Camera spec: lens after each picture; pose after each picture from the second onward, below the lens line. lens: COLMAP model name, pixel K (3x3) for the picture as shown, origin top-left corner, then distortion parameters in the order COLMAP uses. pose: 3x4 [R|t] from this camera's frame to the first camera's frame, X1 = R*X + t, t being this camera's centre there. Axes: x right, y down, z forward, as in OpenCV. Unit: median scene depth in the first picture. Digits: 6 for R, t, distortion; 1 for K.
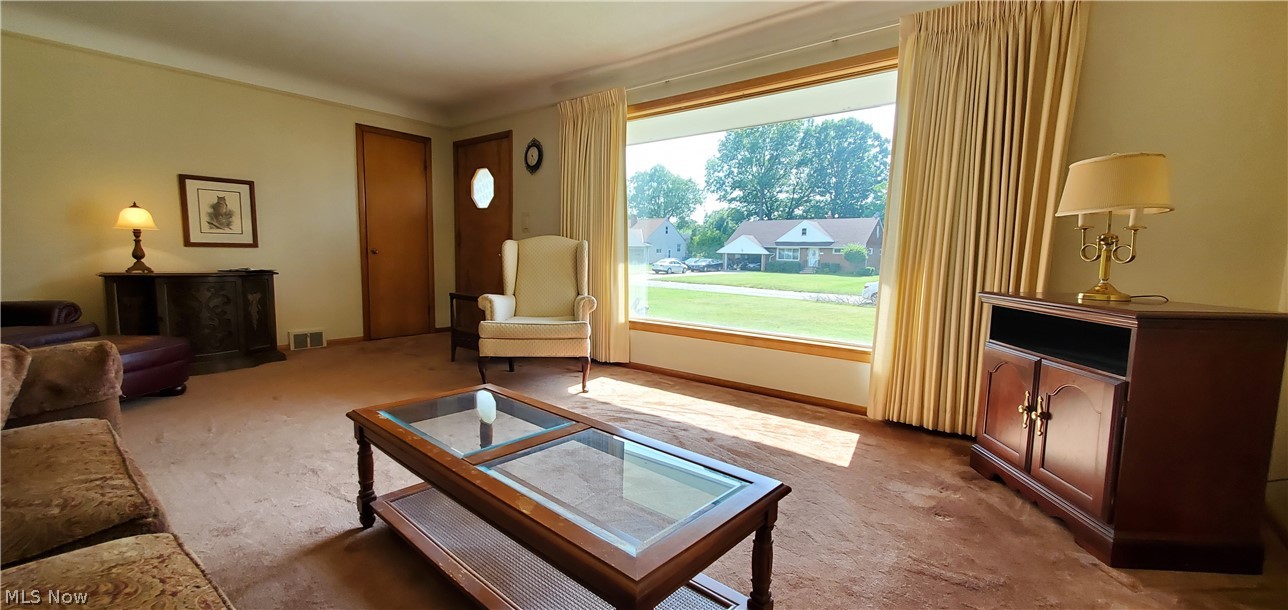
lens RADIAL K [[517.2, 0, 644.0], [0, 517.2, 305.0], [0, 0, 1]] dist [0.003046, 0.000201]
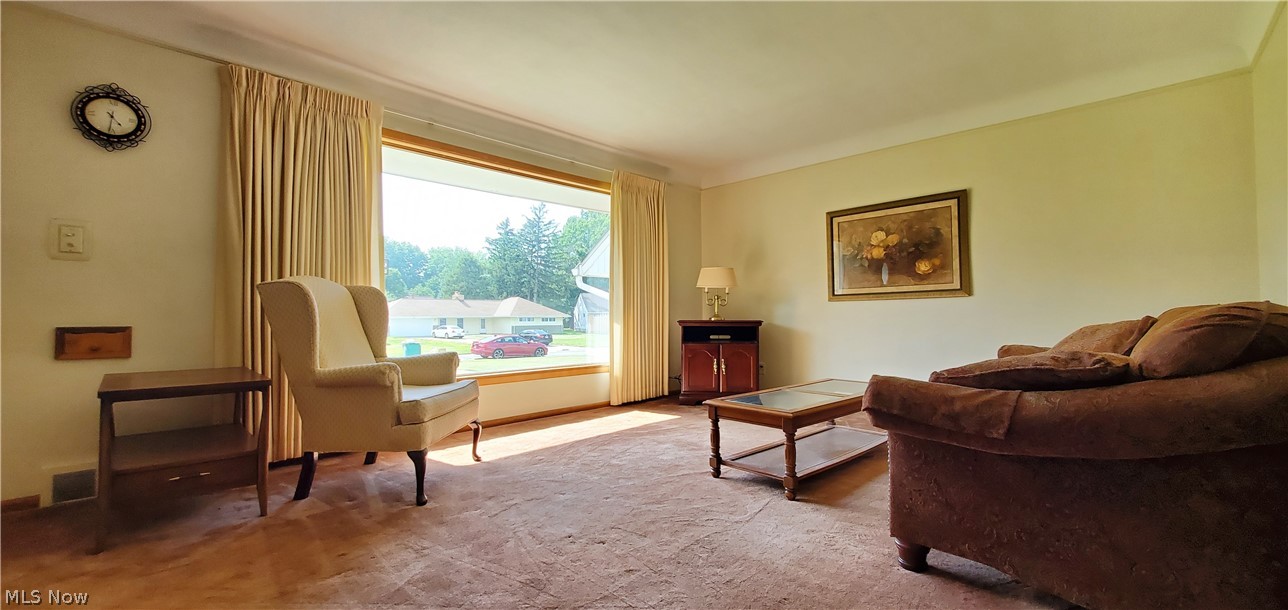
lens RADIAL K [[501.4, 0, 648.4], [0, 501.4, 312.3], [0, 0, 1]] dist [0.000052, -0.000052]
pose [[0.090367, -0.003507, 0.995902, -0.803858], [0.114987, 0.993343, -0.006936, -0.033137], [-0.989248, 0.115143, 0.090169, 0.536770]]
